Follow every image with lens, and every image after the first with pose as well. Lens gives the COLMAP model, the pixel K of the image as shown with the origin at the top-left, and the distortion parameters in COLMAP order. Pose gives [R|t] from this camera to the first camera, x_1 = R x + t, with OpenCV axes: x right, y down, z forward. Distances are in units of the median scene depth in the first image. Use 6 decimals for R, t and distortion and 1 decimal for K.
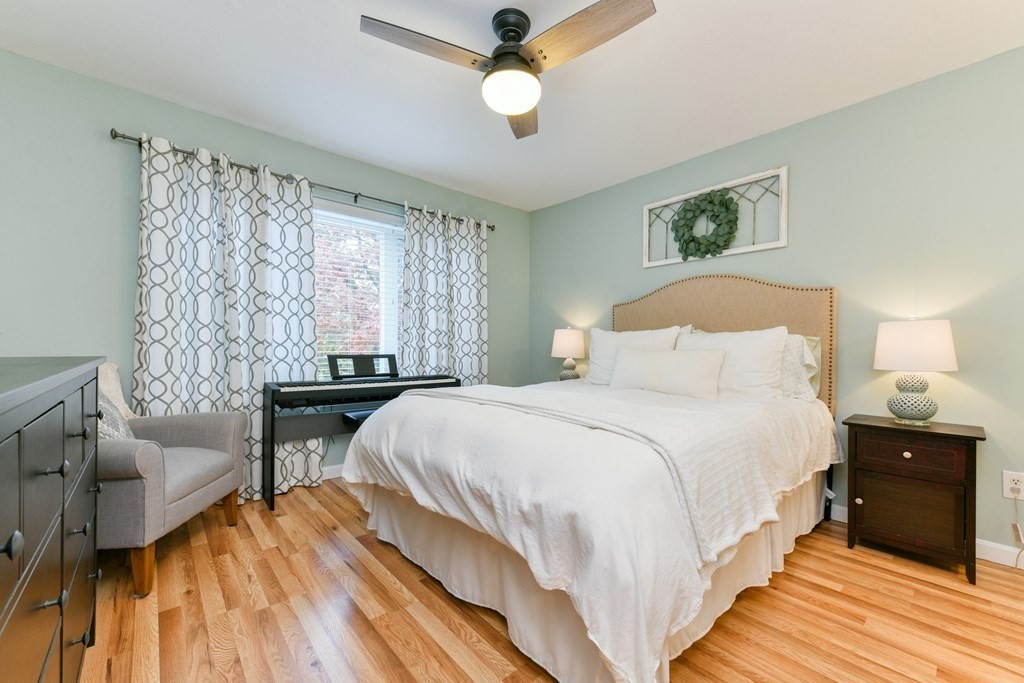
lens RADIAL K [[401.3, 0, 520.6], [0, 401.3, 340.2], [0, 0, 1]] dist [0.008108, 0.000091]
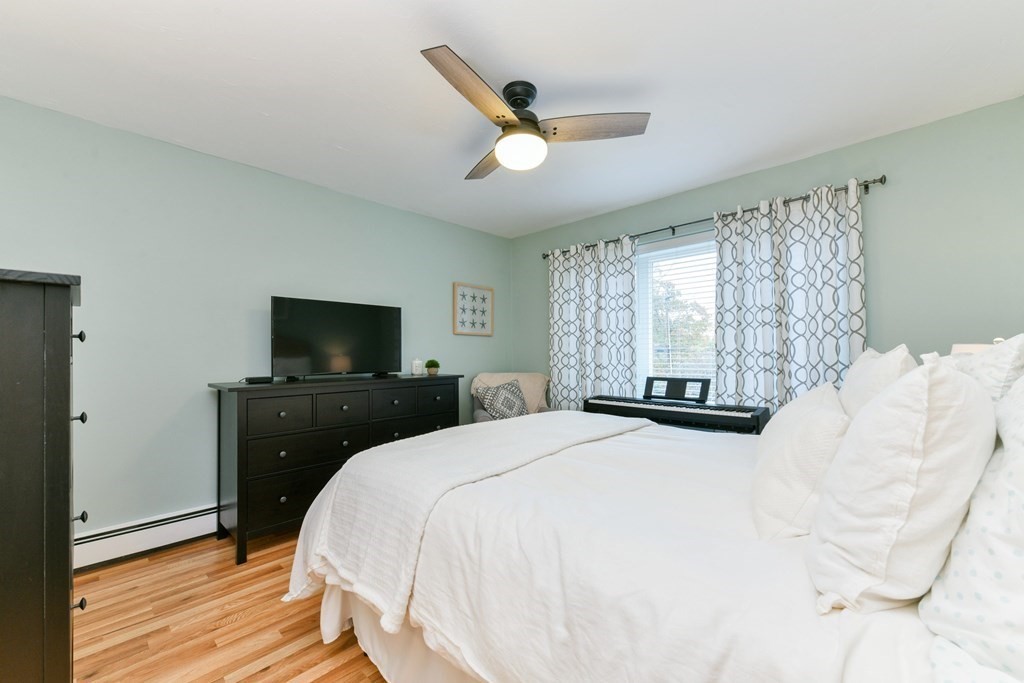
lens RADIAL K [[404.5, 0, 516.3], [0, 404.5, 353.5], [0, 0, 1]] dist [0.008020, 0.000390]
pose [[0.092868, -0.020716, -0.995463, 0.642599], [0.009299, 0.999758, -0.019938, -0.010770], [0.995635, -0.007405, 0.093038, 0.506064]]
